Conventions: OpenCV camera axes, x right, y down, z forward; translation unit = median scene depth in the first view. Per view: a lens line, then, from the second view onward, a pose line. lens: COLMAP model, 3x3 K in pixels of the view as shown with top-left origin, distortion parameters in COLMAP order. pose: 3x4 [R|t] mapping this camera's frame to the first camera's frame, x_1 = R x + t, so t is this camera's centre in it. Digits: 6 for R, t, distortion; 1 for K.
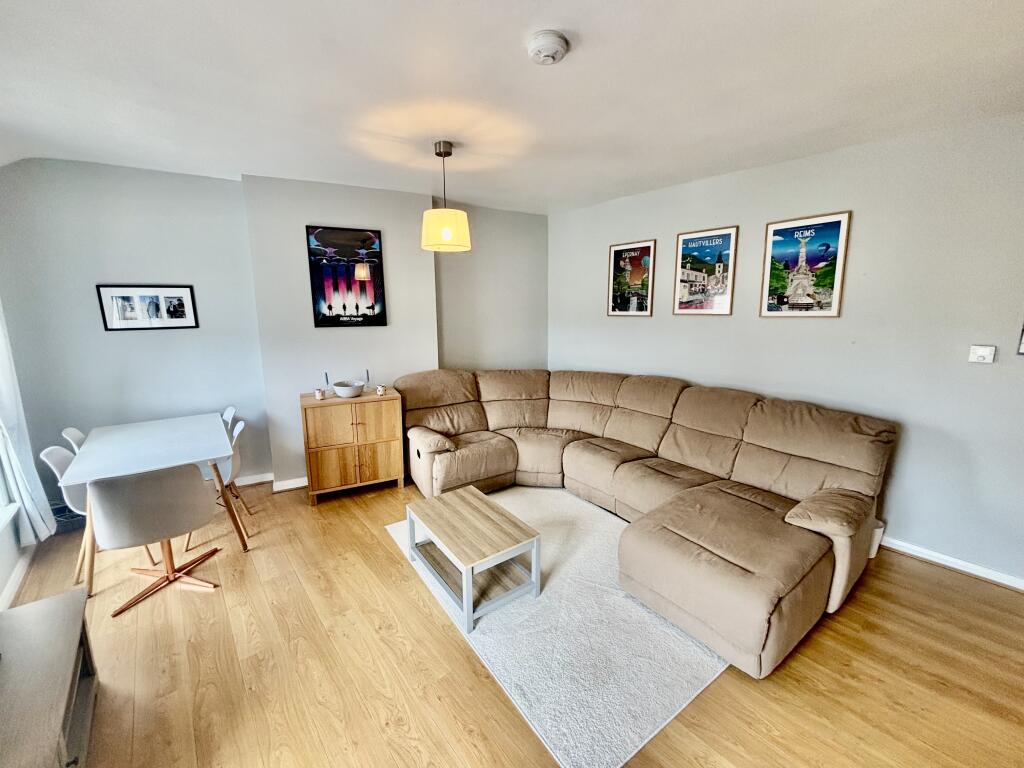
lens RADIAL K [[413.9, 0, 512.0], [0, 413.9, 384.0], [0, 0, 1]] dist [-0.000517, -0.000023]
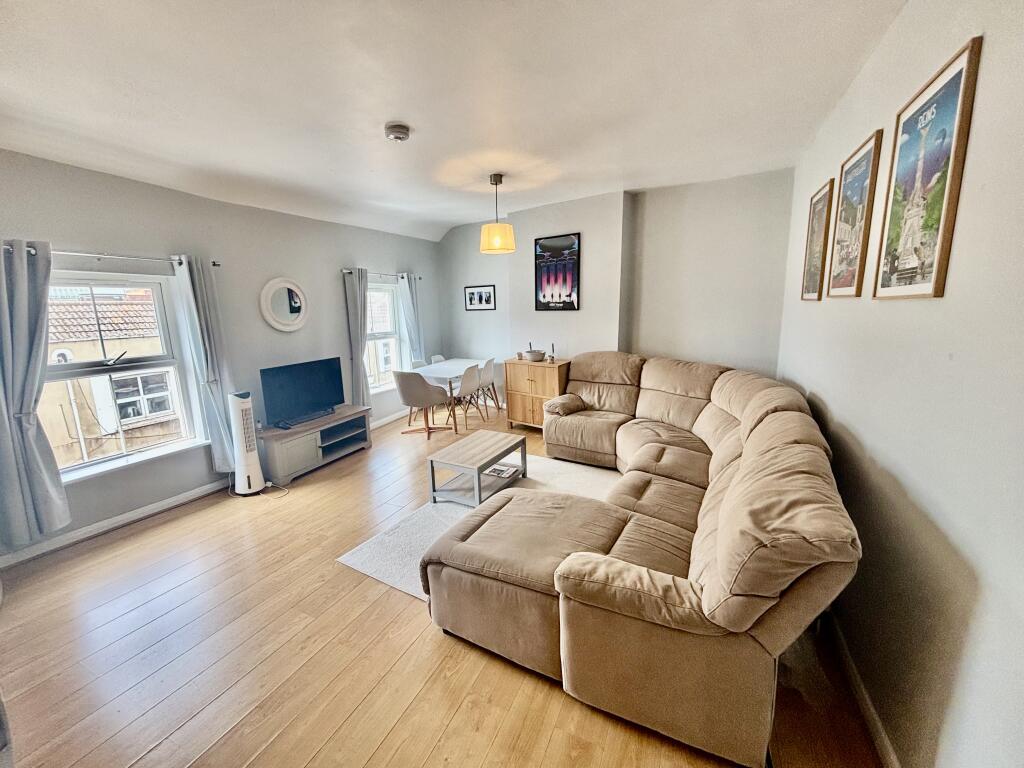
lens RADIAL K [[413.8, 0, 512.8], [0, 413.8, 388.7], [0, 0, 1]] dist [0.000258, 0.000053]
pose [[0.415314, 0.179582, -0.891776, 0.805762], [-0.148159, 0.980584, 0.128465, -0.044859], [0.897532, 0.078771, 0.433857, 0.332095]]
